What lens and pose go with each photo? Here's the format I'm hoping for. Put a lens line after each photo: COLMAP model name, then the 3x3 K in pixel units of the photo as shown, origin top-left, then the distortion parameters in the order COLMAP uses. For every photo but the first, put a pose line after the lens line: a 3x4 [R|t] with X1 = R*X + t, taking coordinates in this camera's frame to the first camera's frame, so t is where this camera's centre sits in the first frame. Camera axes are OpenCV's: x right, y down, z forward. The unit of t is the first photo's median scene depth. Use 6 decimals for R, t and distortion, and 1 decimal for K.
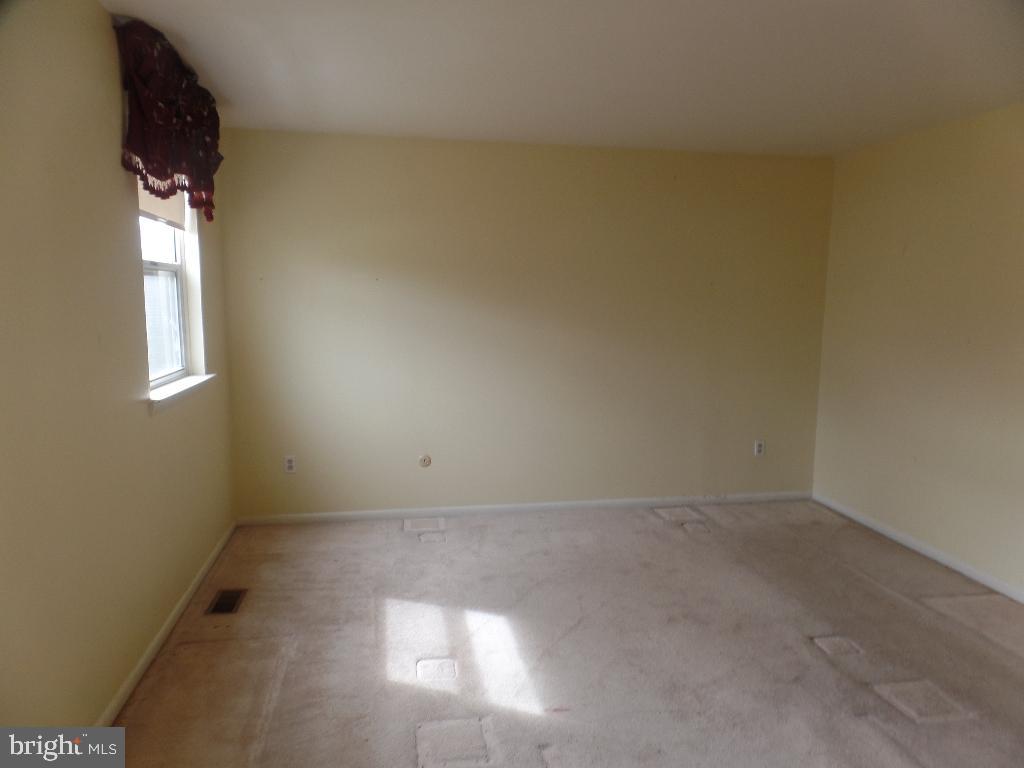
lens RADIAL K [[708.8, 0, 515.9], [0, 708.8, 385.1], [0, 0, 1]] dist [0.002249, 0.011027]
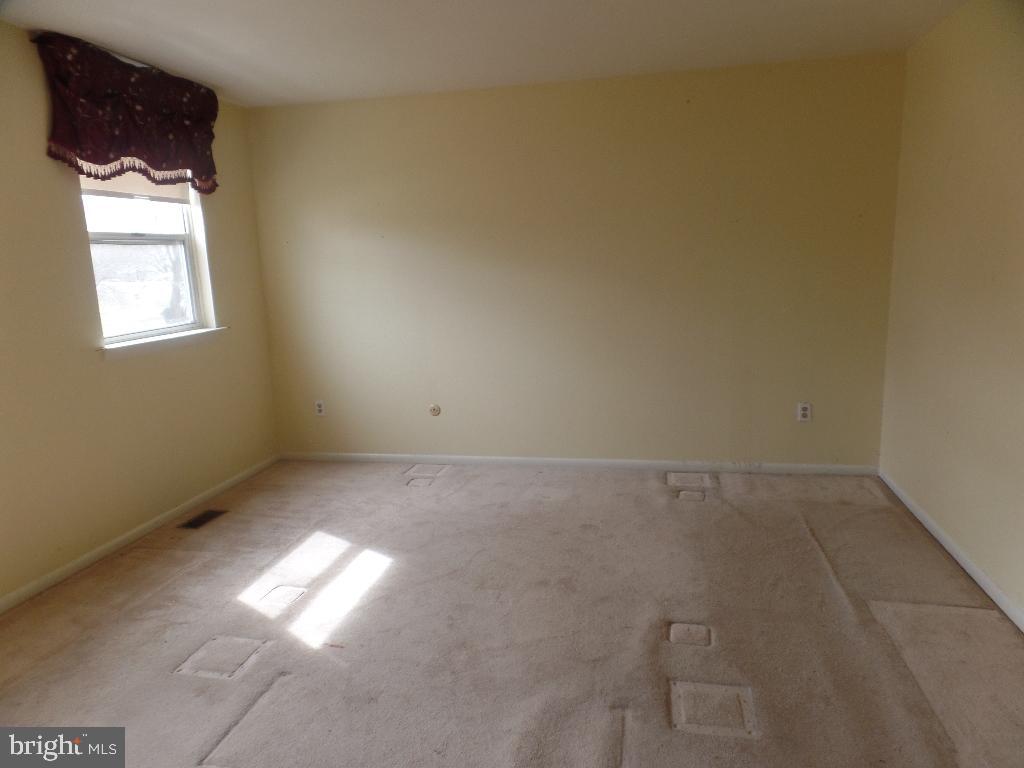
lens RADIAL K [[708.8, 0, 514.3], [0, 708.8, 382.9], [0, 0, 1]] dist [0.002249, 0.011027]
pose [[0.925843, 0.026047, -0.377010, 0.478579], [-0.003224, 0.998130, 0.061044, 0.003175], [0.377895, -0.055301, 0.924195, 0.105542]]
